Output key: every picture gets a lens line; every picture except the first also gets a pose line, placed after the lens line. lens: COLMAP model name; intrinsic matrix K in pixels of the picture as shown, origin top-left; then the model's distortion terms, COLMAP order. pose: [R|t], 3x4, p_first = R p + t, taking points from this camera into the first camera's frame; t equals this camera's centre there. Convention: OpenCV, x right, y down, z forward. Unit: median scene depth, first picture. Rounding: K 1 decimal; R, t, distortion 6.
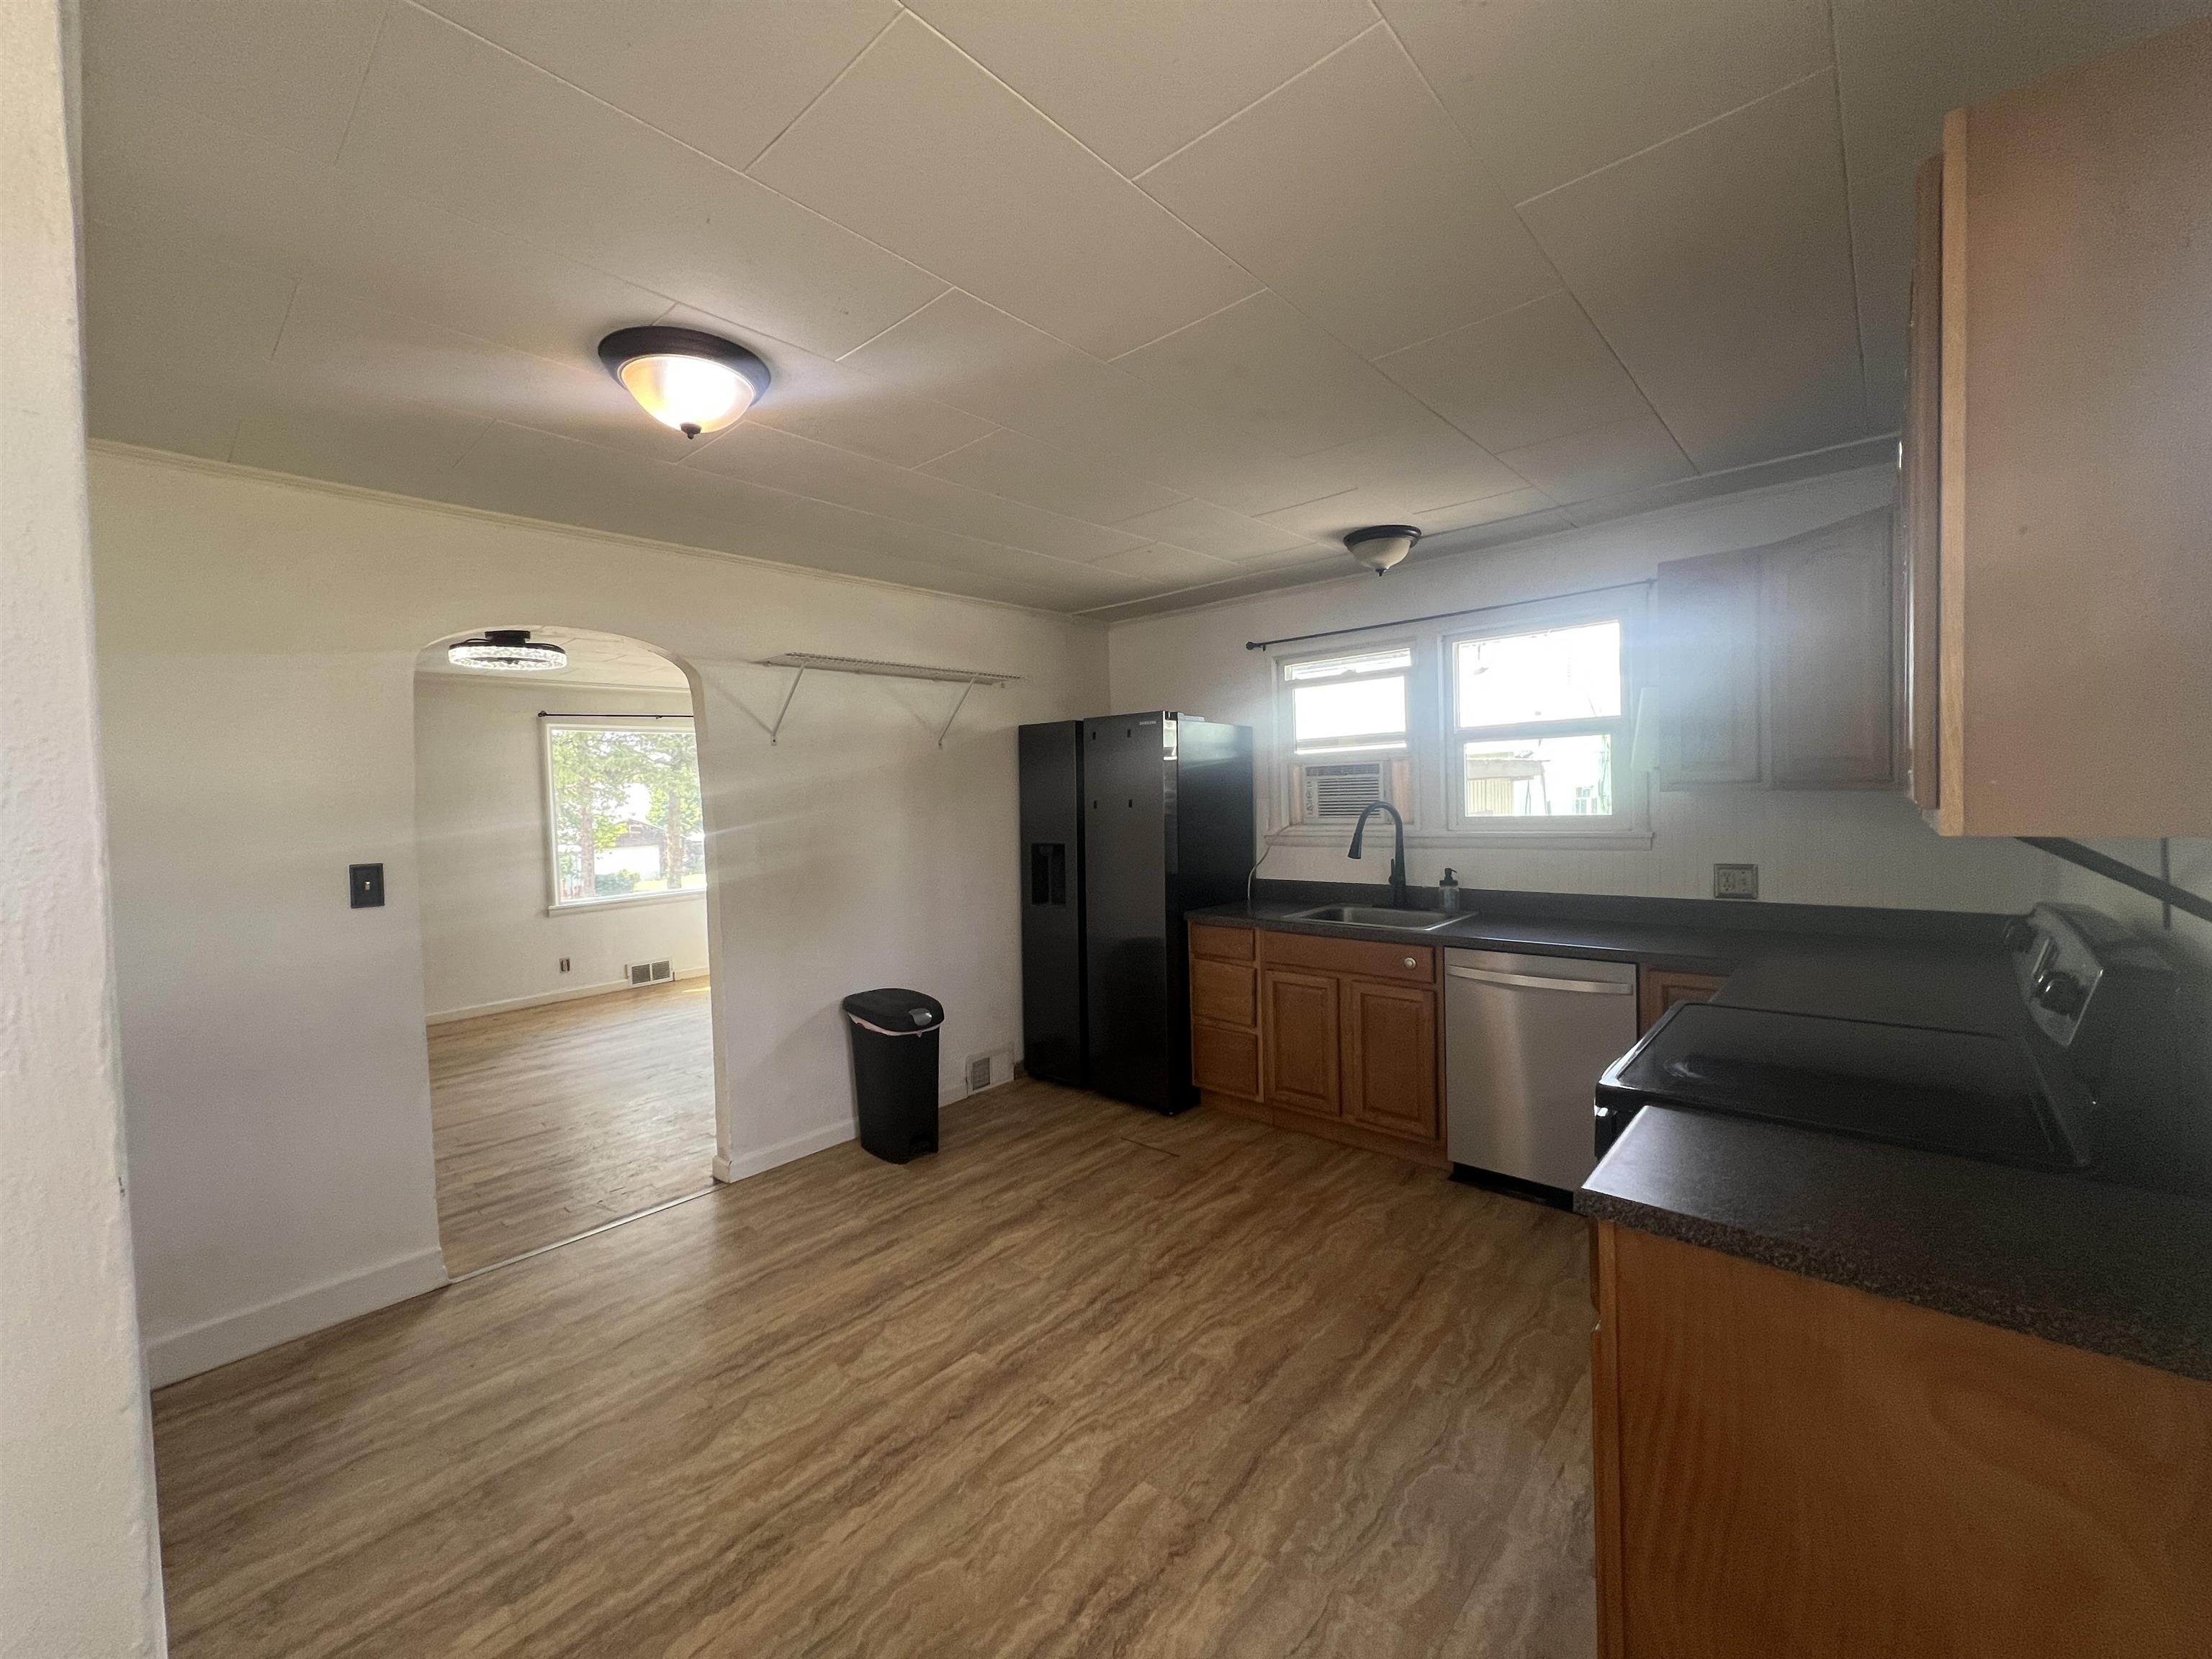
lens RADIAL K [[883.2, 0, 1097.1], [0, 883.2, 825.8], [0, 0, 1]] dist [-0.001010, 0.000476]
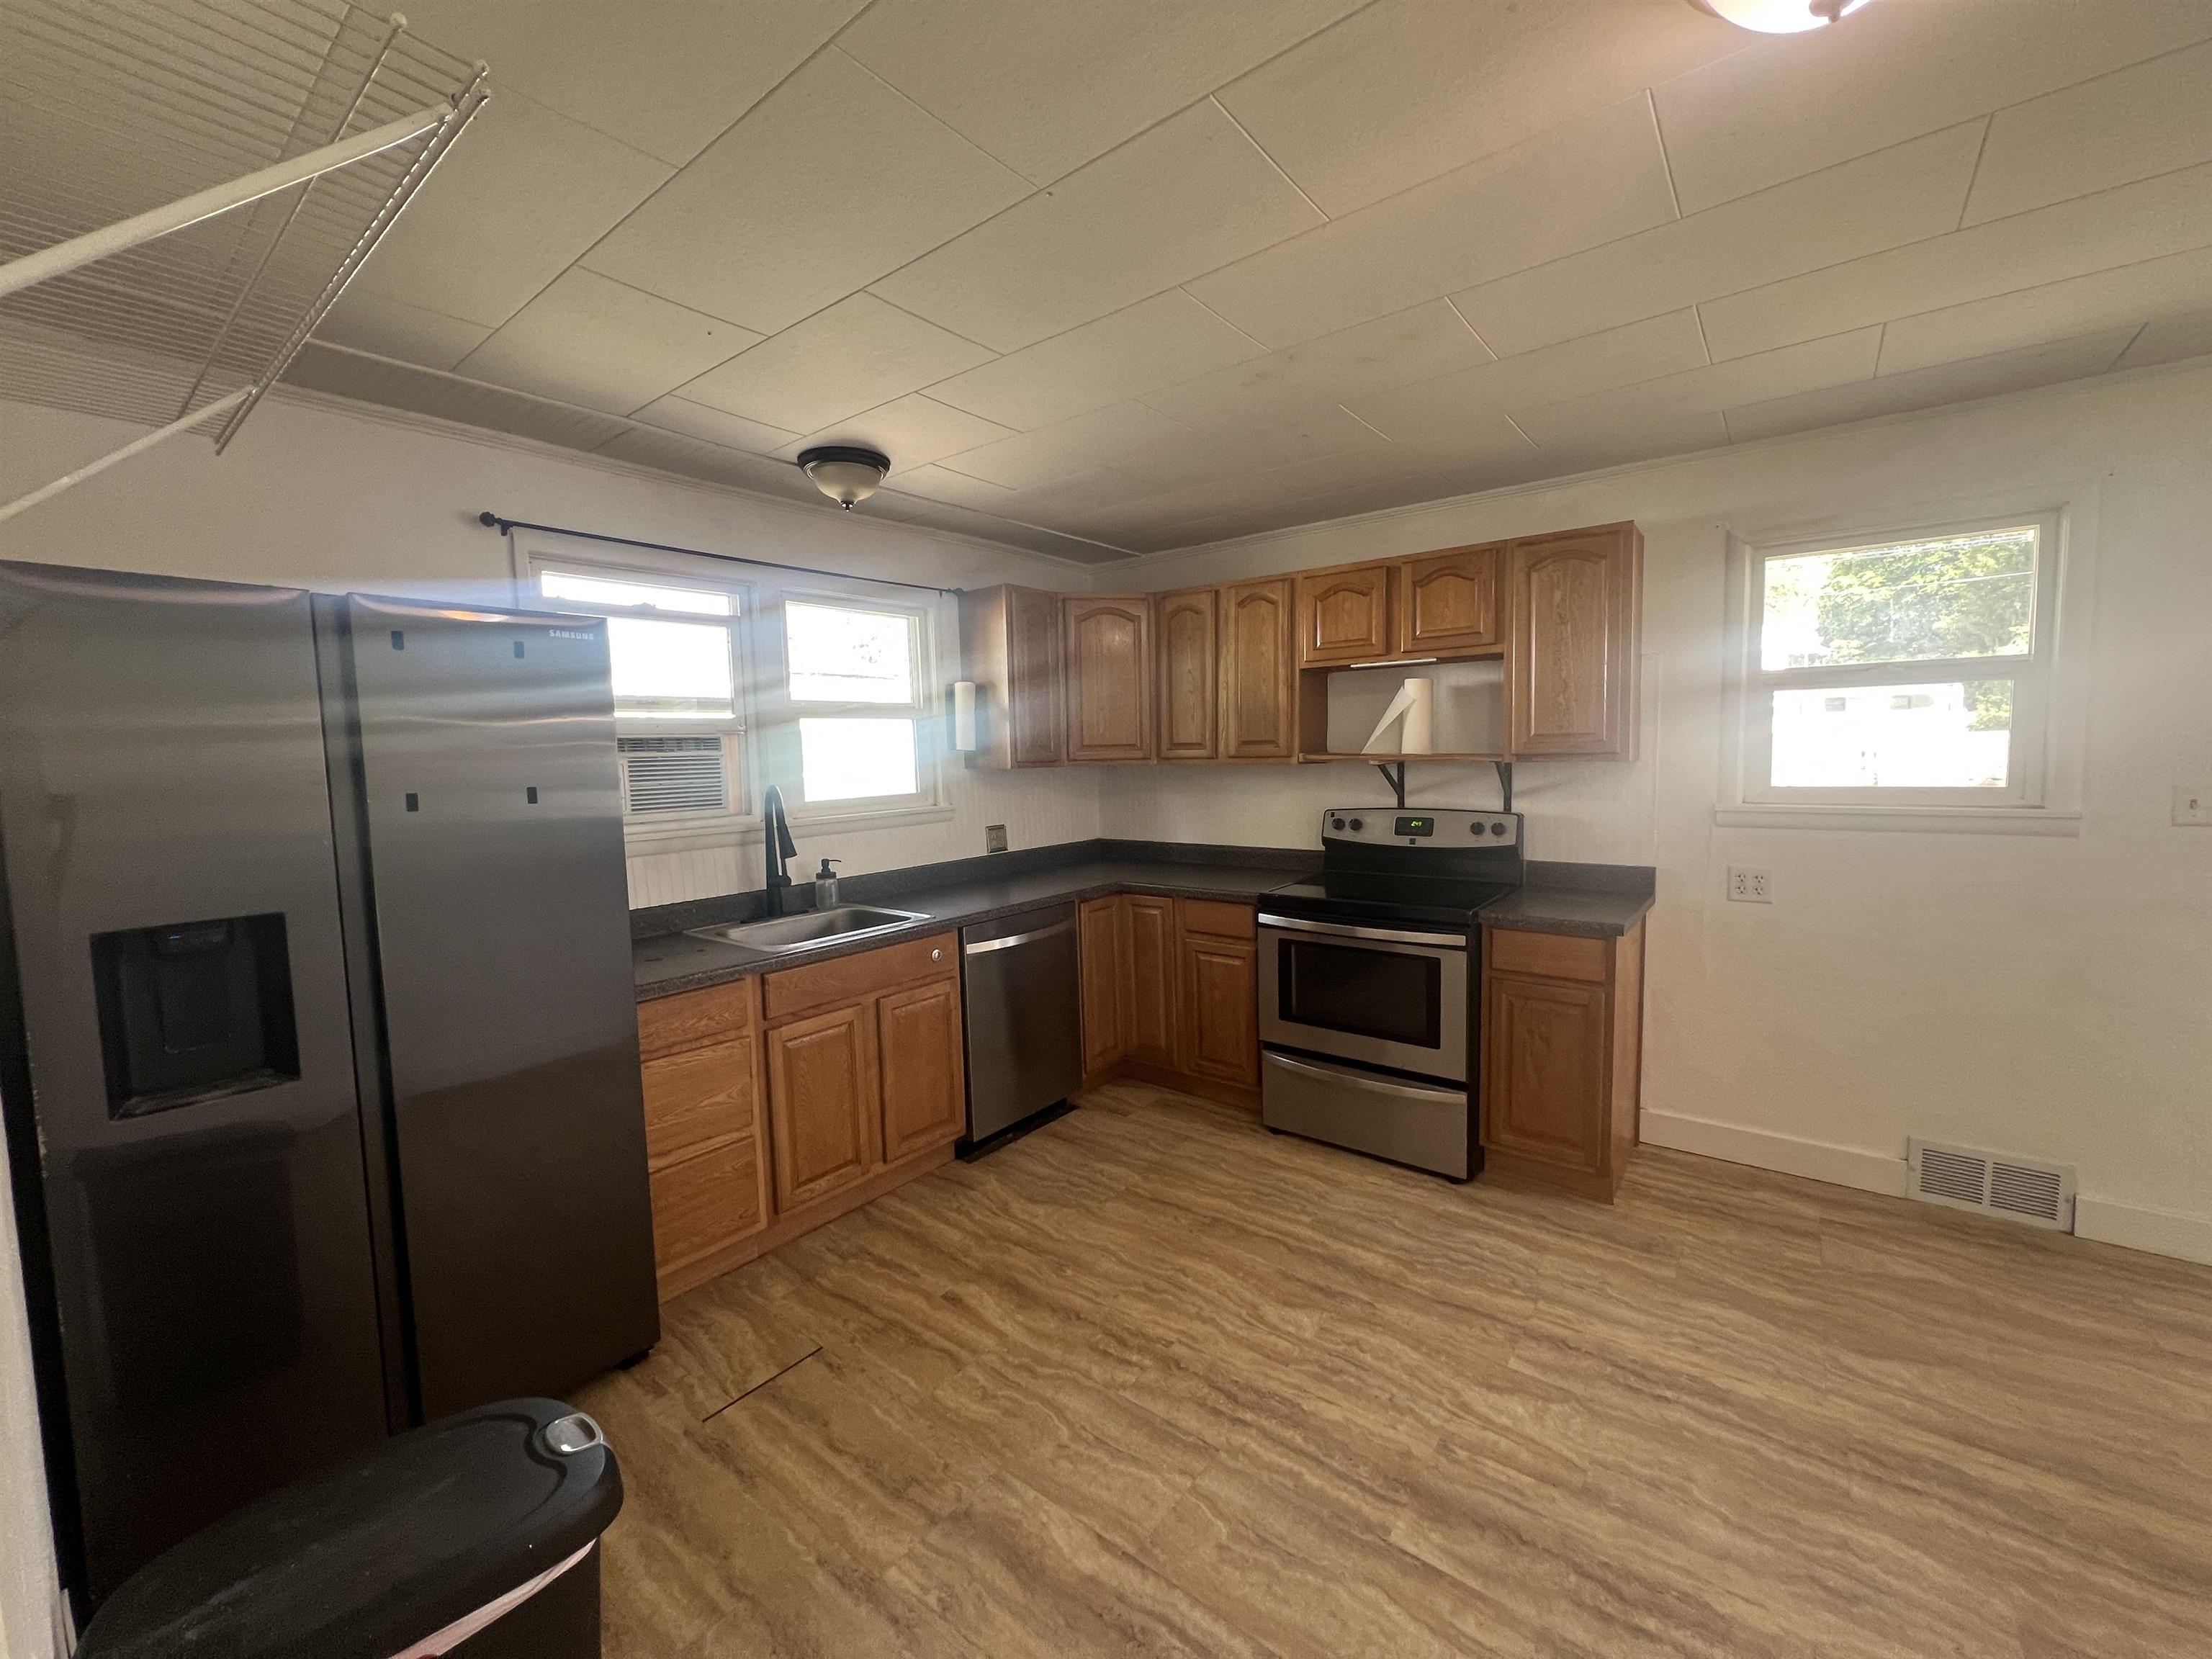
lens RADIAL K [[889.8, 0, 1102.8], [0, 889.8, 820.3], [0, 0, 1]] dist [-0.000296, -0.000122]
pose [[-0.064630, -0.043772, 0.996949, -0.659631], [0.067605, 0.996550, 0.048138, -0.018914], [-0.995617, 0.070510, -0.061448, 1.008614]]
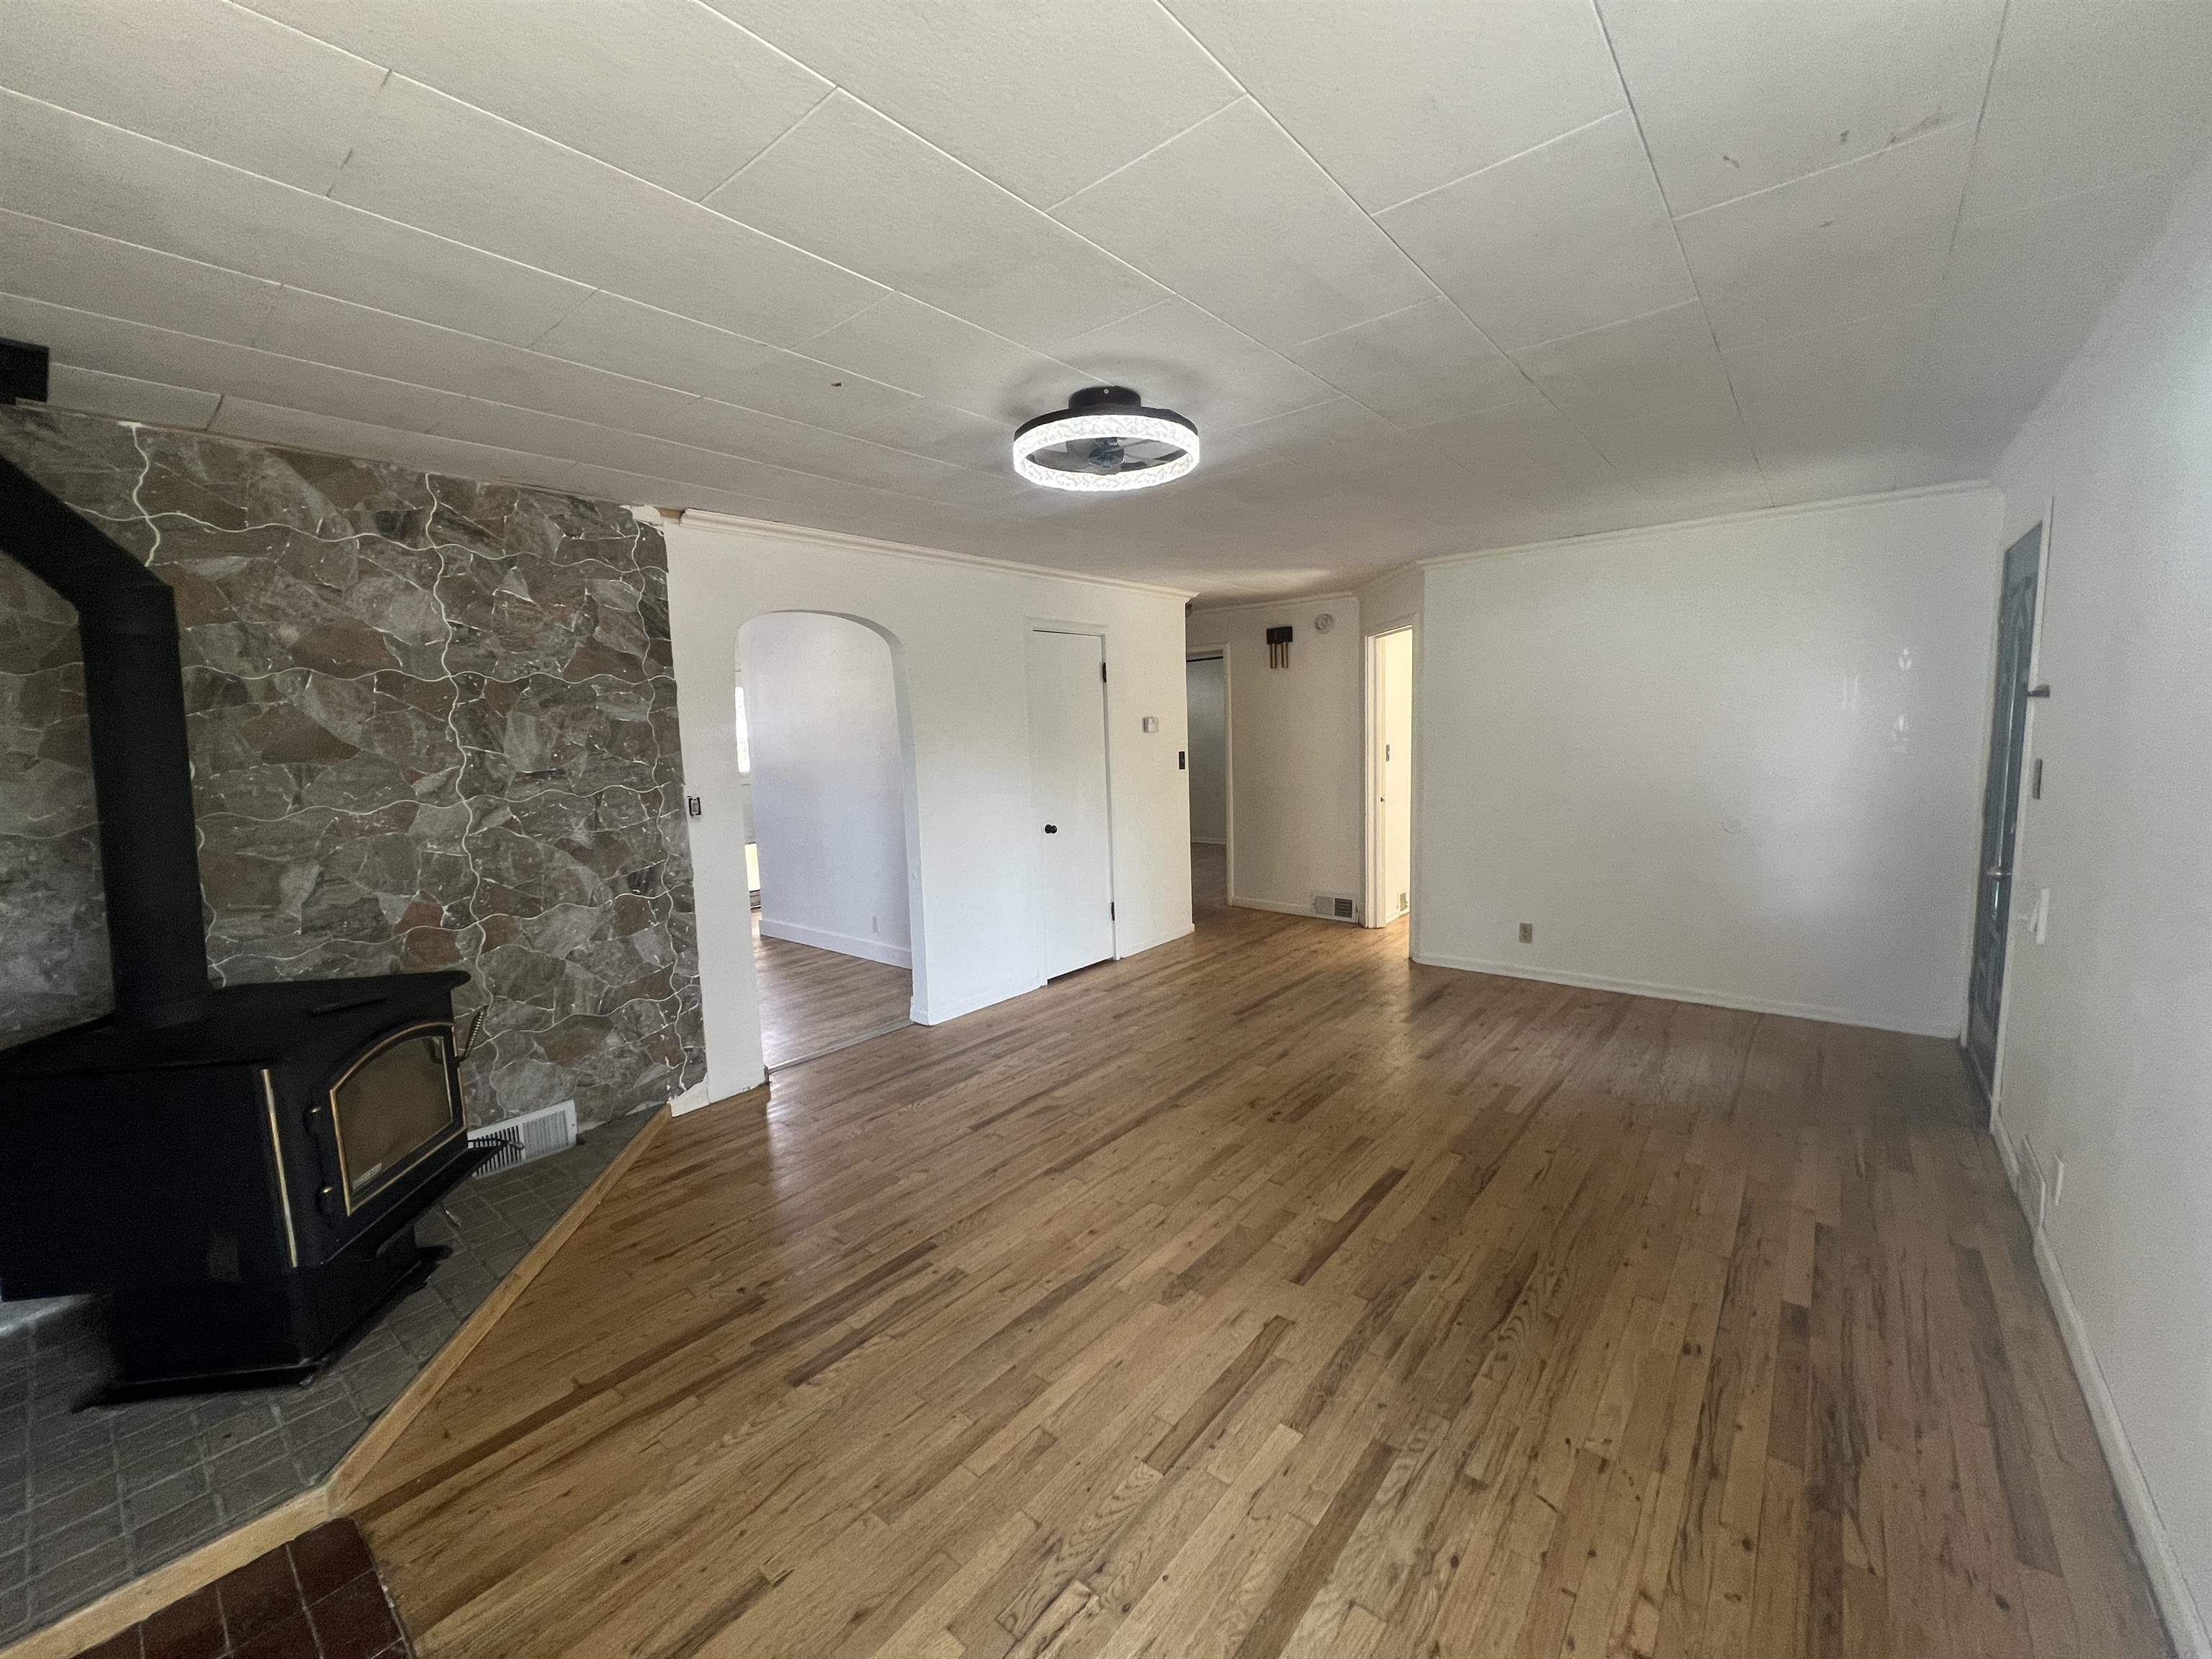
lens RADIAL K [[883.2, 0, 1107.7], [0, 883.2, 816.3], [0, 0, 1]] dist [-0.001010, 0.000476]
pose [[-0.996920, 0.070044, -0.035274, -1.038416], [0.064309, 0.987561, 0.143486, -0.084921], [0.044885, 0.140775, -0.989024, 2.547614]]
